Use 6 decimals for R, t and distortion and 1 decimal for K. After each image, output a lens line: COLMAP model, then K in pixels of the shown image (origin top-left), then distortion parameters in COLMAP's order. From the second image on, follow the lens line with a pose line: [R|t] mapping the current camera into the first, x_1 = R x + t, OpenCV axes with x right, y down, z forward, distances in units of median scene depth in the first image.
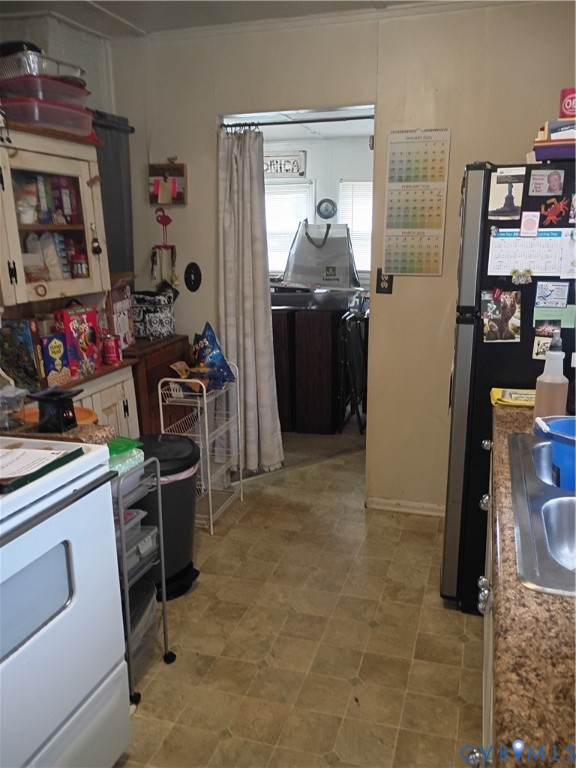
lens RADIAL K [[641.6, 0, 288.0], [0, 641.6, 384.0], [0, 0, 1]] dist [0.055591, -0.064261]
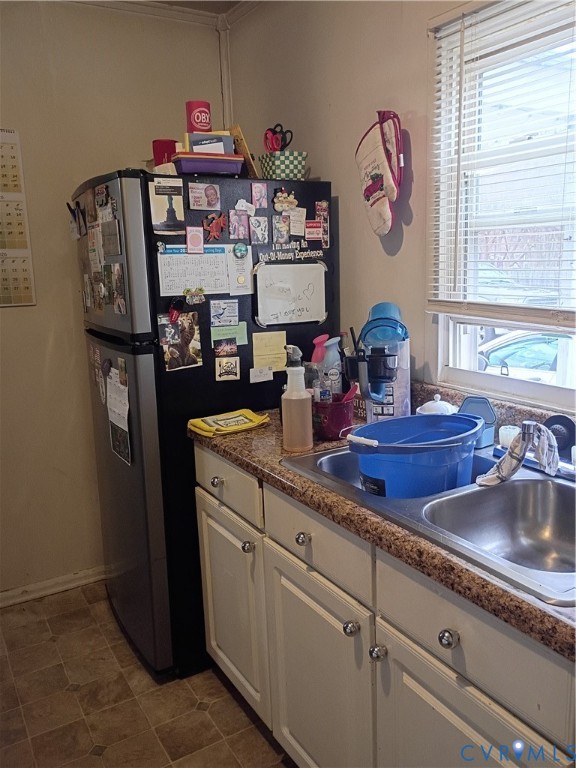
lens RADIAL K [[641.6, 0, 288.0], [0, 641.6, 384.0], [0, 0, 1]] dist [0.055591, -0.064261]
pose [[0.663862, -0.156108, 0.731380, -0.244581], [0.190226, 0.981053, 0.036733, -0.050524], [-0.723257, 0.114742, 0.680980, 0.287840]]
